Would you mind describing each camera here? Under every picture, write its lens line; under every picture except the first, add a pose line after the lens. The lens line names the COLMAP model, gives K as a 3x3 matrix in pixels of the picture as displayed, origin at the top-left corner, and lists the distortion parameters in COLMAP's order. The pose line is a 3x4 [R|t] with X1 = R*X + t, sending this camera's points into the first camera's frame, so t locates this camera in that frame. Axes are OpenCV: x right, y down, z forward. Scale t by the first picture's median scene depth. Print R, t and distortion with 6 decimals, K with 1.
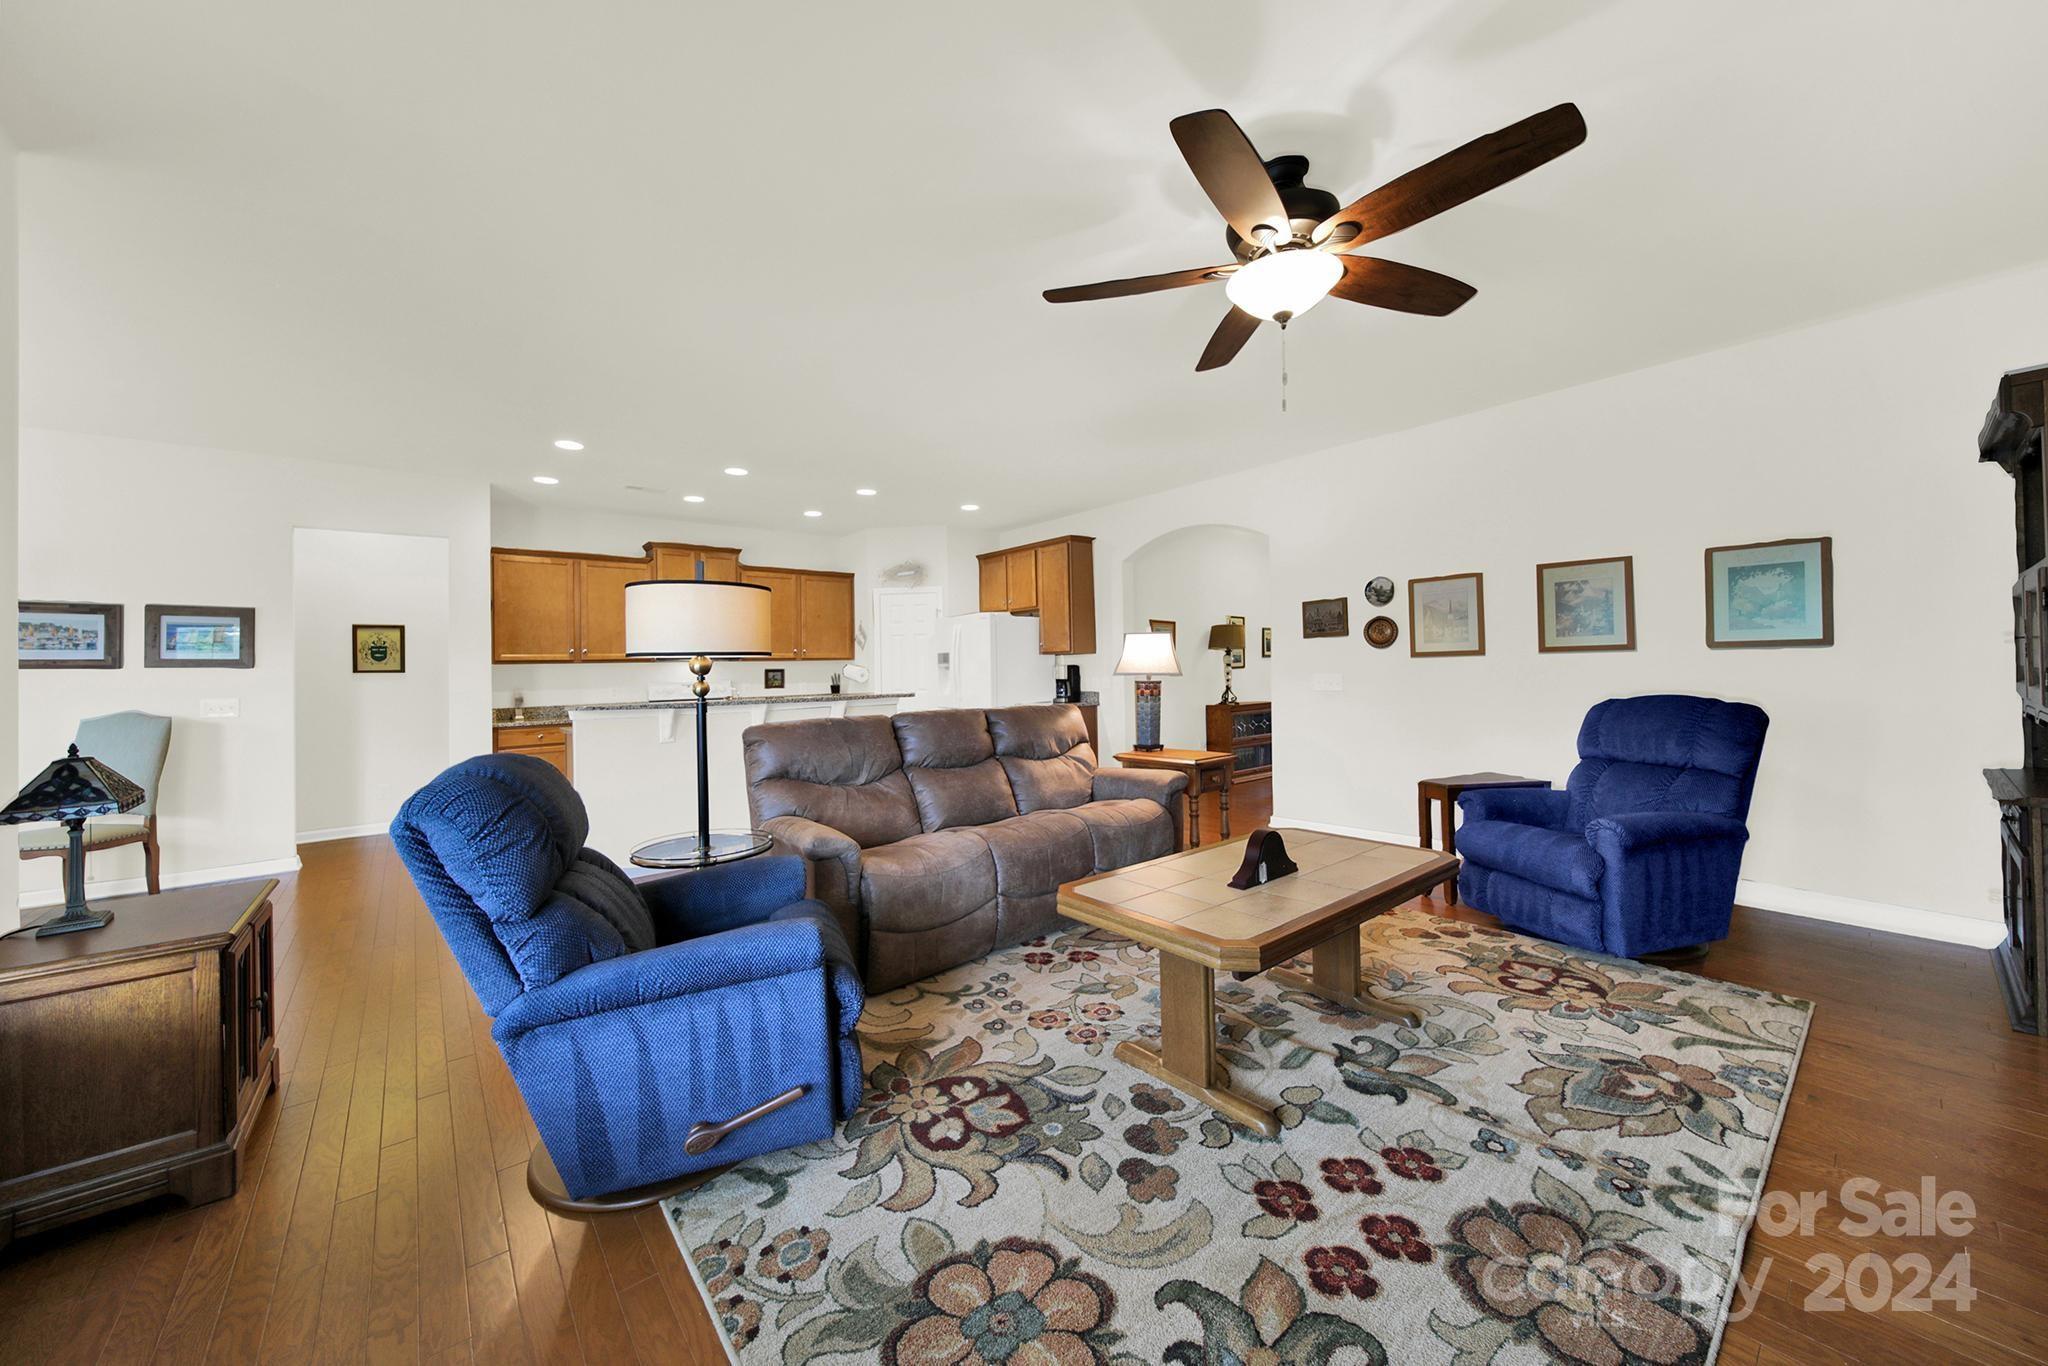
lens RADIAL K [[740.6, 0, 1024.3], [0, 740.6, 648.3], [0, 0, 1]] dist [0.005214, -0.002689]
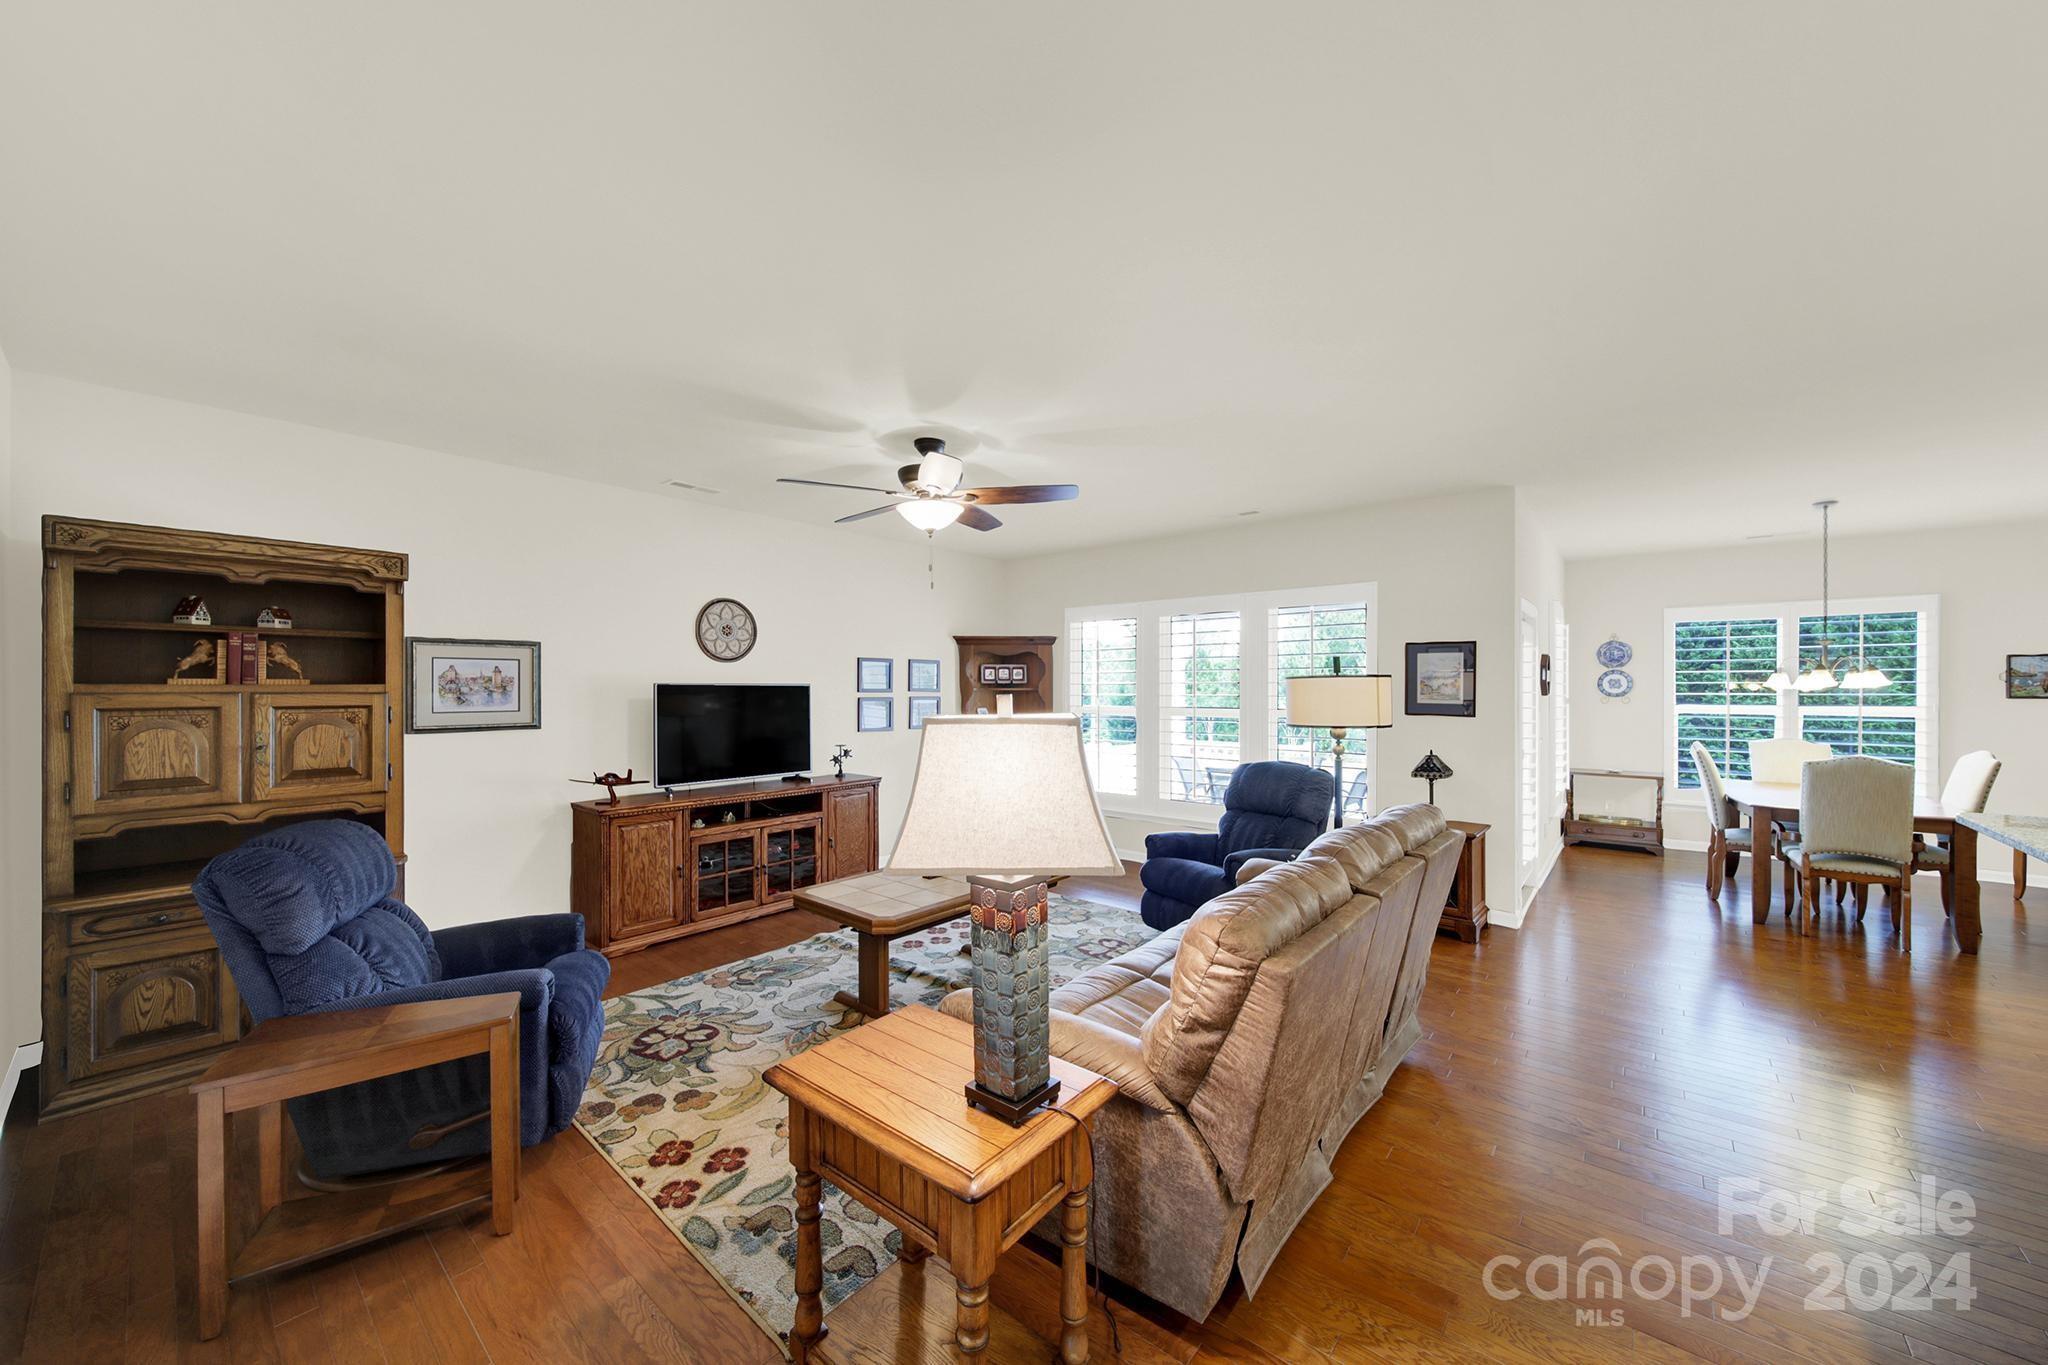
lens RADIAL K [[740.6, 0, 1025.7], [0, 740.6, 686.5], [0, 0, 1]] dist [0.005214, -0.002689]
pose [[-0.983646, 0.023493, -0.178572, 0.213958], [0.028789, 0.999217, -0.027126, -0.023877], [0.177795, -0.031823, -0.983553, 1.295517]]
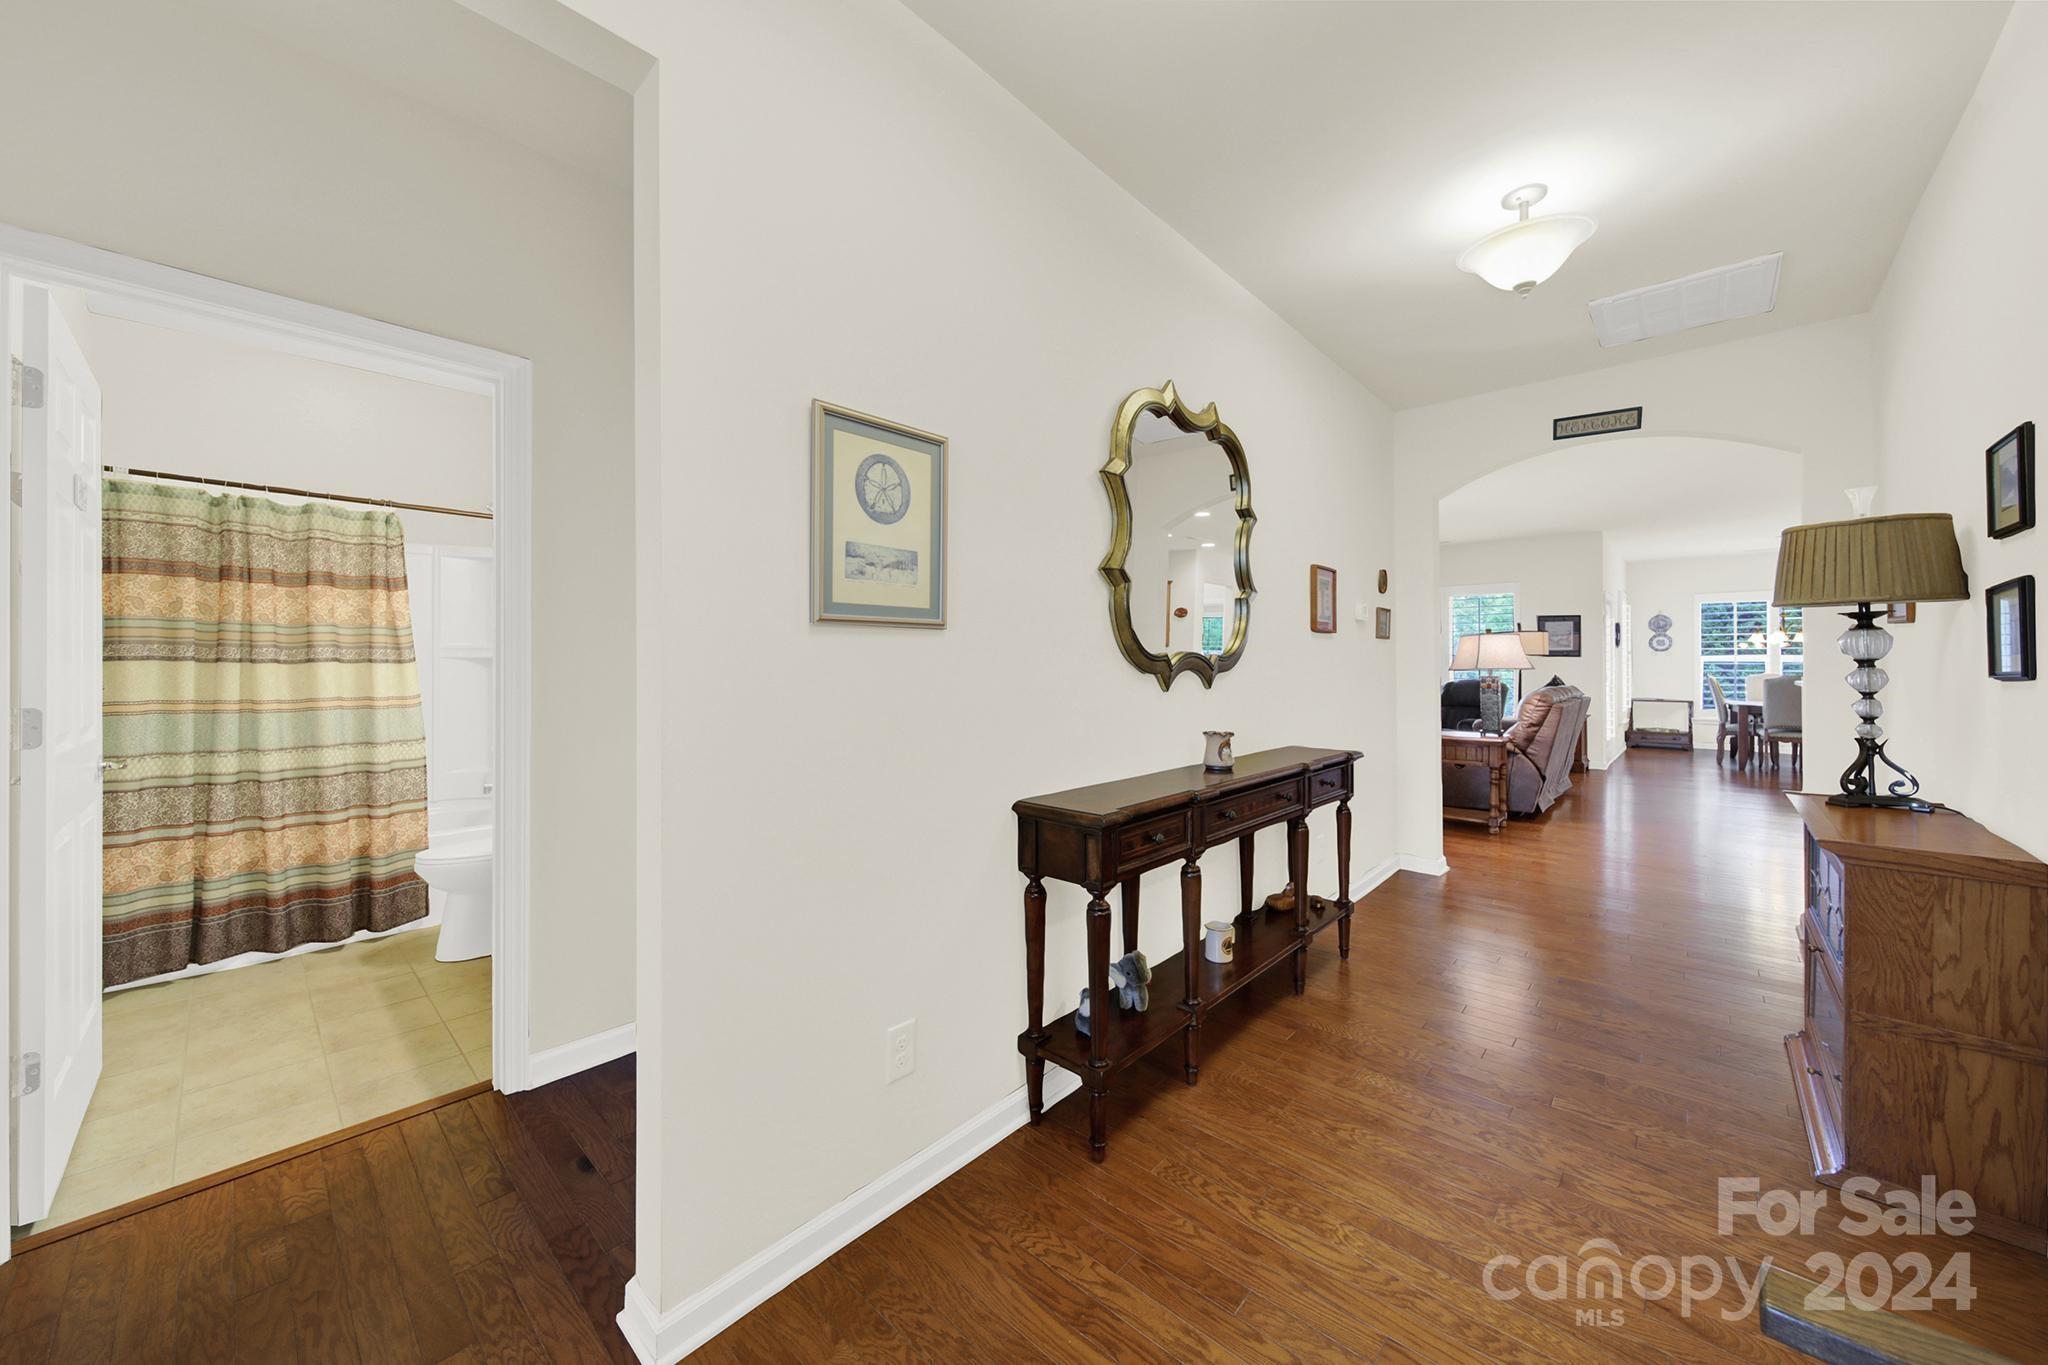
lens RADIAL K [[740.6, 0, 1020.0], [0, 740.6, 656.7], [0, 0, 1]] dist [0.005214, -0.002689]
pose [[-0.990851, 0.021017, -0.133316, 1.058255], [0.026020, 0.999017, -0.035895, 0.037287], [0.132430, -0.039035, -0.990423, 2.053030]]
